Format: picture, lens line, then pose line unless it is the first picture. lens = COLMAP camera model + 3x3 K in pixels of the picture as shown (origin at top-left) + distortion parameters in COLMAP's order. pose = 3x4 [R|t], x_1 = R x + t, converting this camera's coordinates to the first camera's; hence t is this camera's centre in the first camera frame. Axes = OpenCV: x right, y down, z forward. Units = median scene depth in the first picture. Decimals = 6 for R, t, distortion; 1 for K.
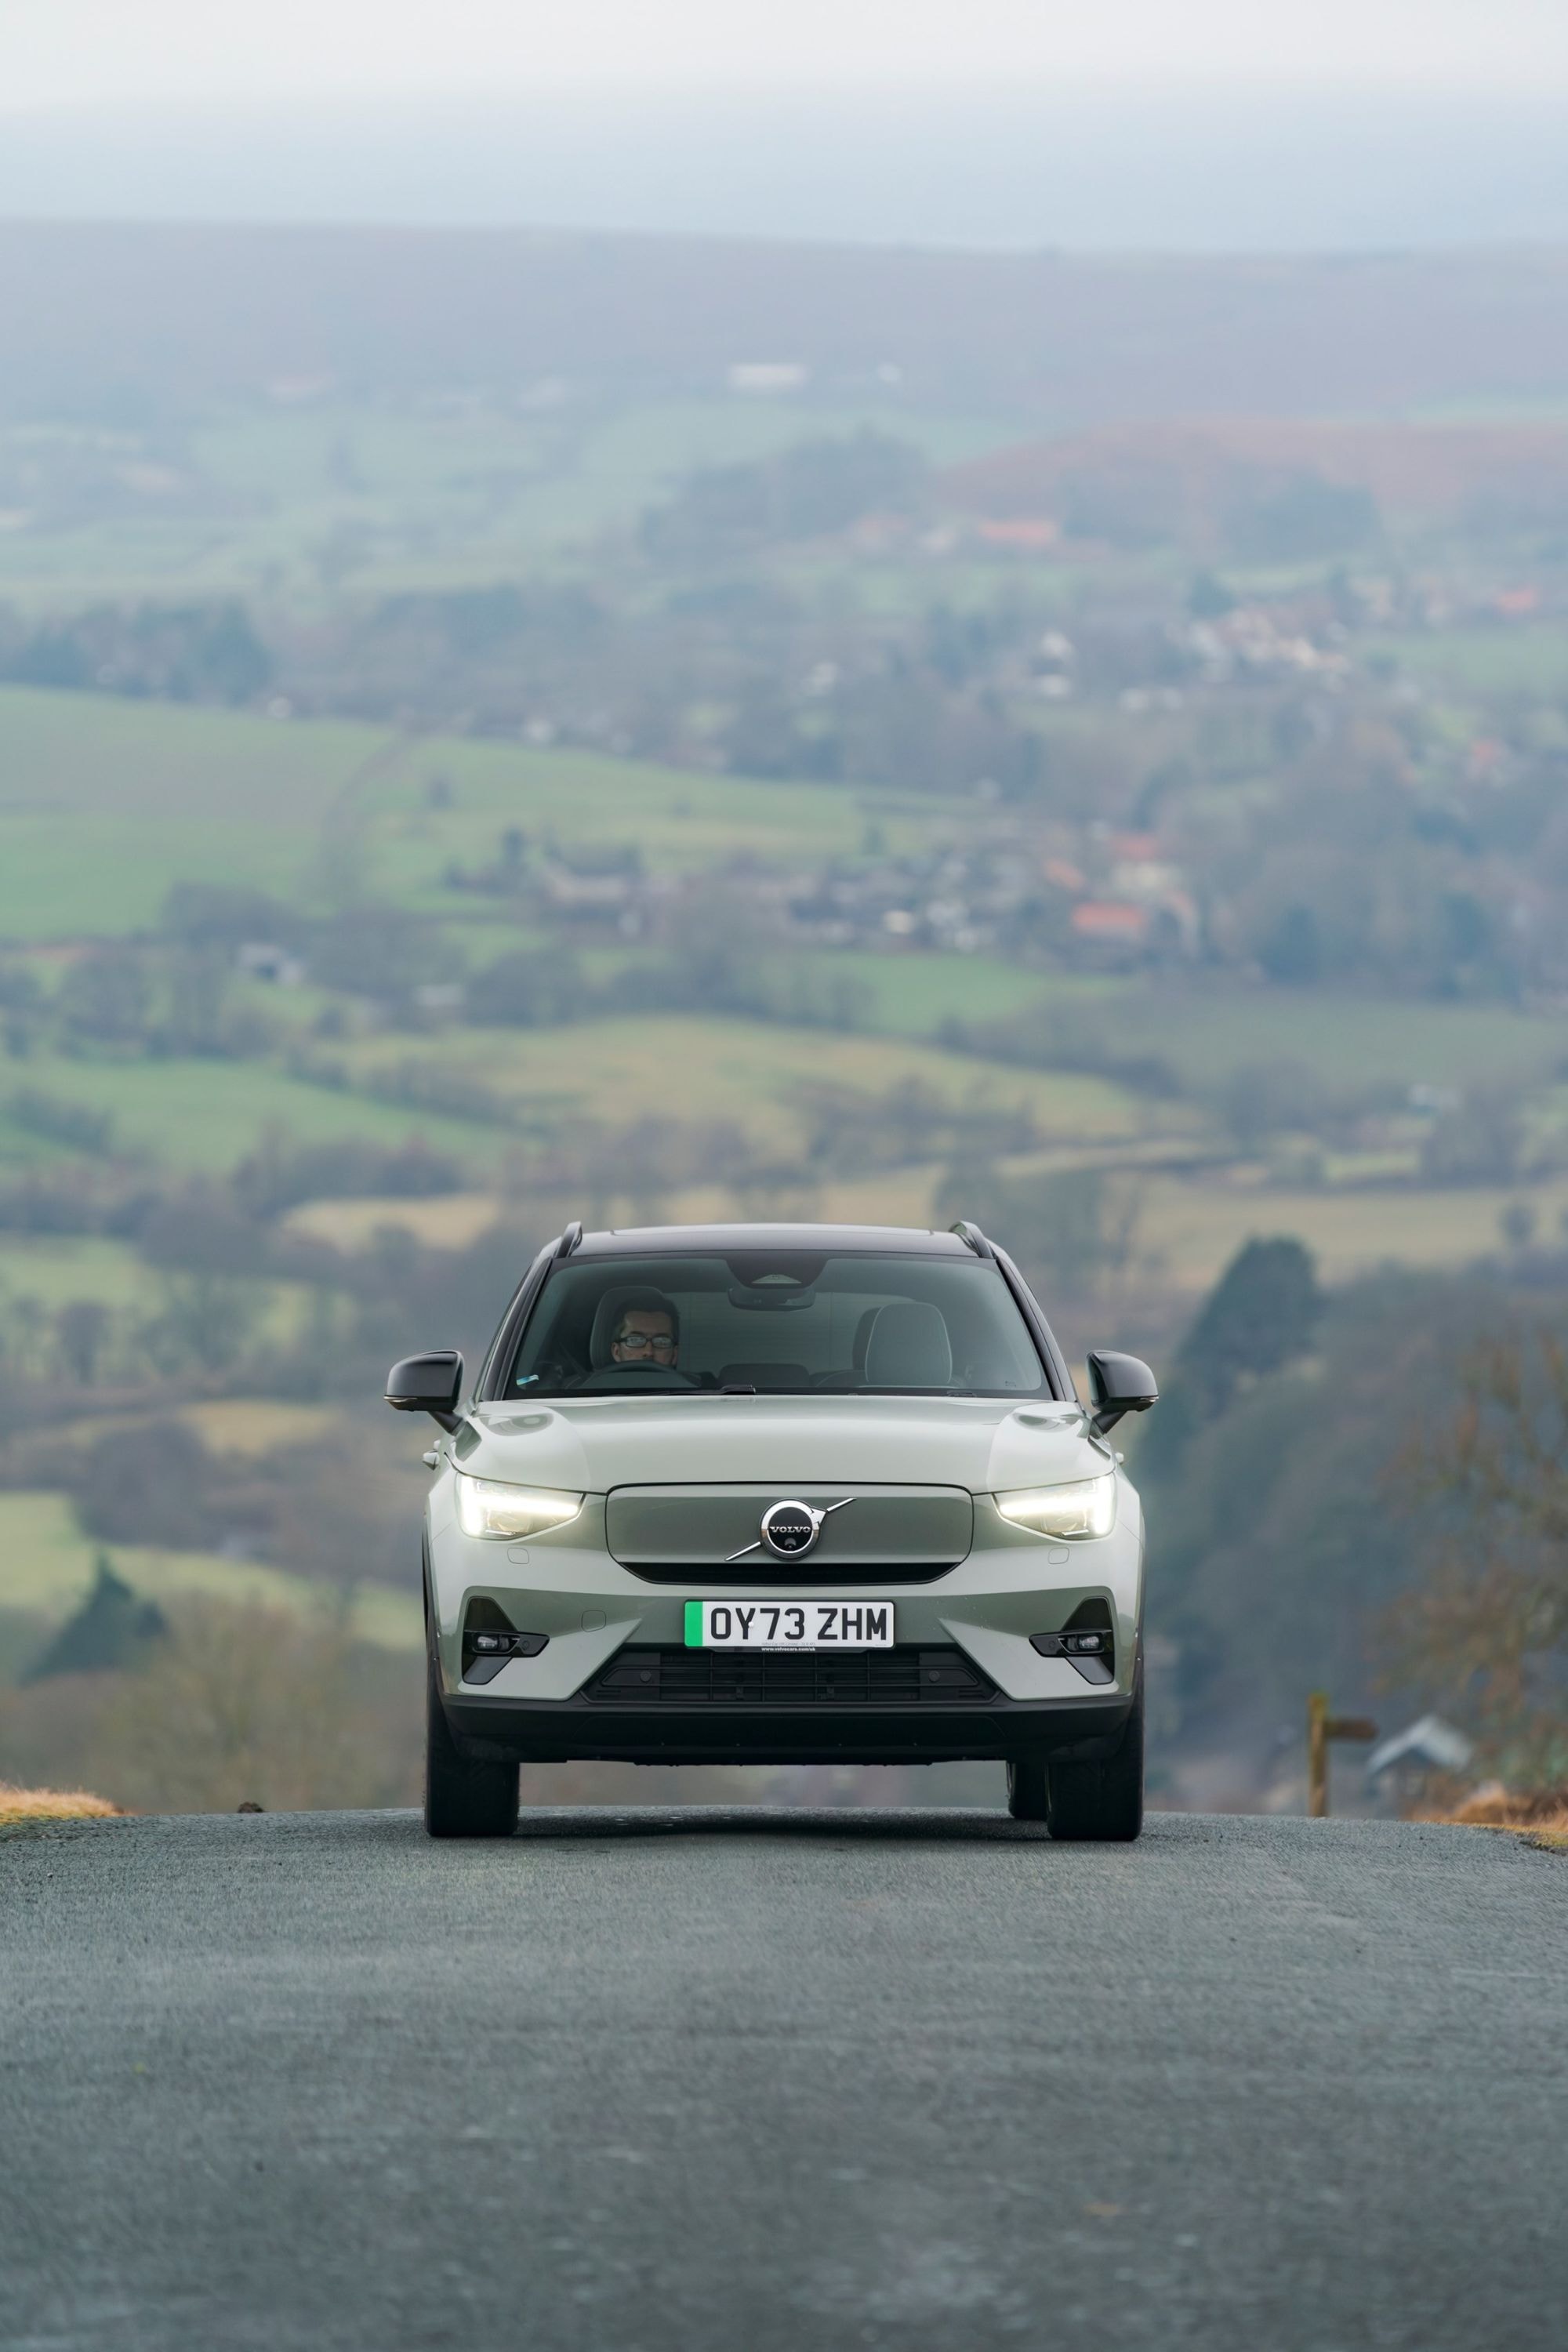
lens RADIAL K [[7281.6, 0, 784.0], [0, 7281.6, 1176.0], [0, 0, 1]] dist [-0.035516, -0.221792]
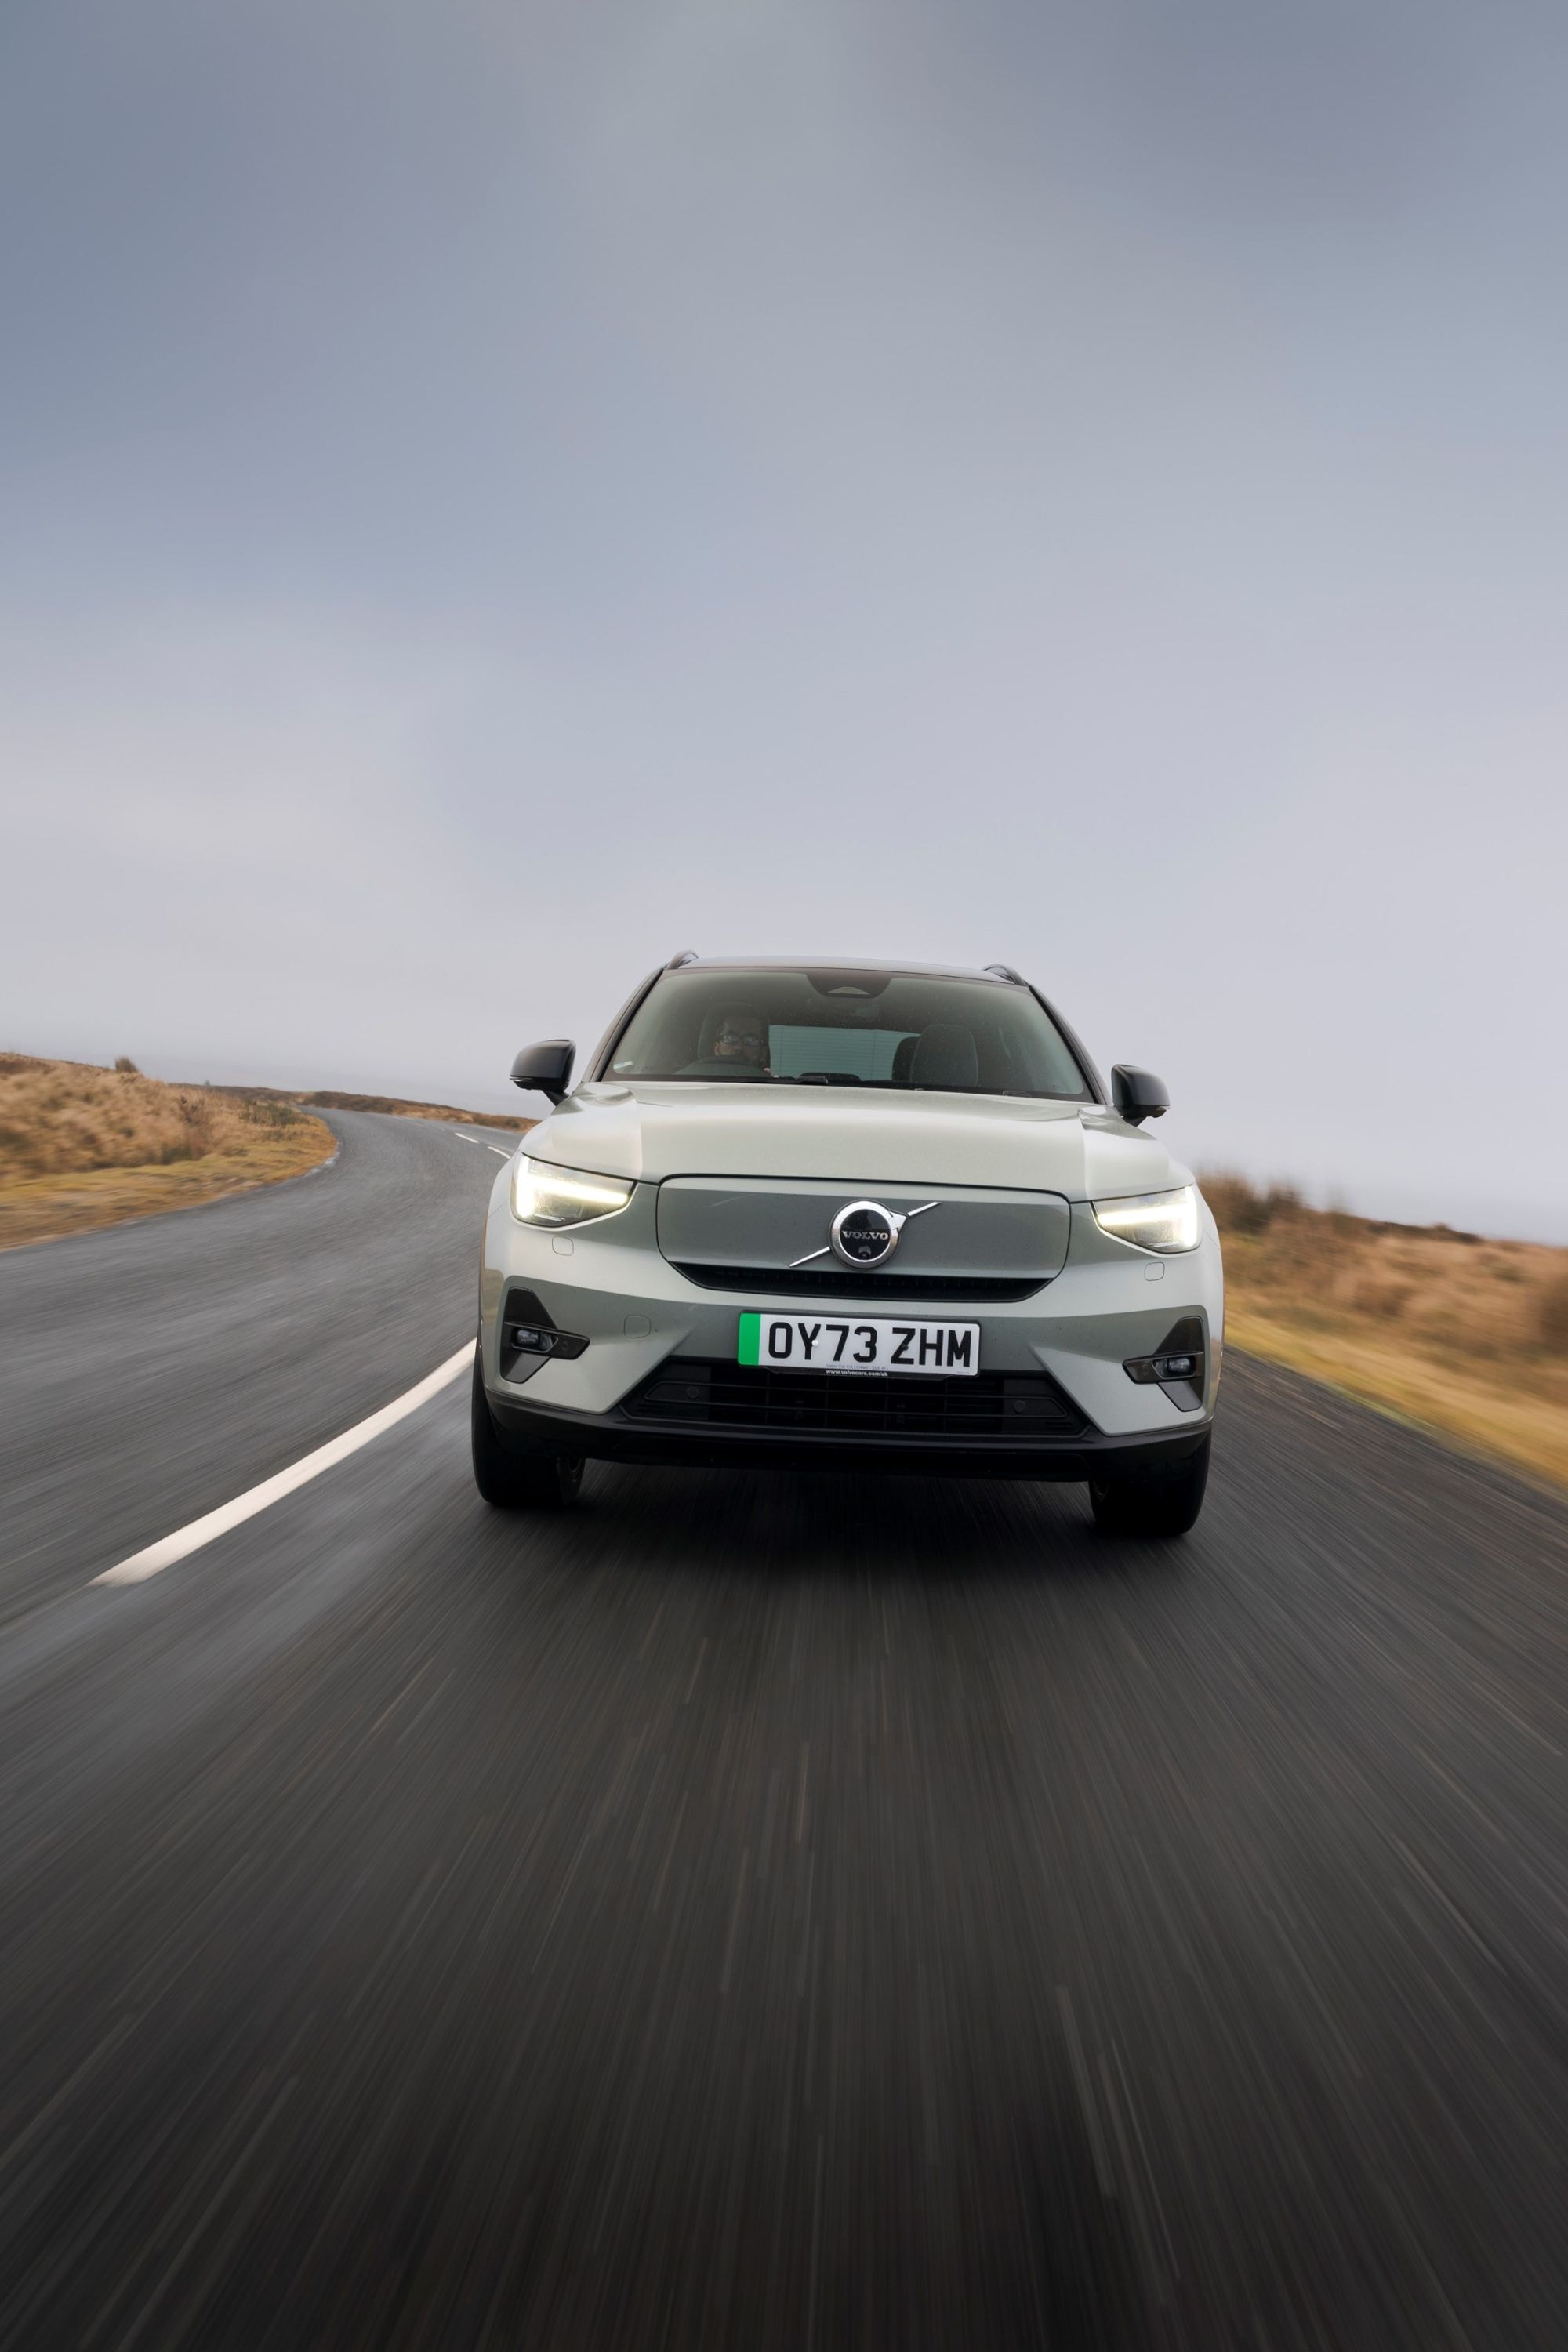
lens RADIAL K [[1727.8, 0, 784.0], [0, 1727.8, 1176.0], [0, 0, 1]] dist [0.001570, -0.000578]
pose [[0.998798, 0.045060, -0.019293, -0.005138], [-0.043629, 0.996655, 0.069107, 0.027629], [0.022343, -0.068183, 0.997423, 0.793718]]
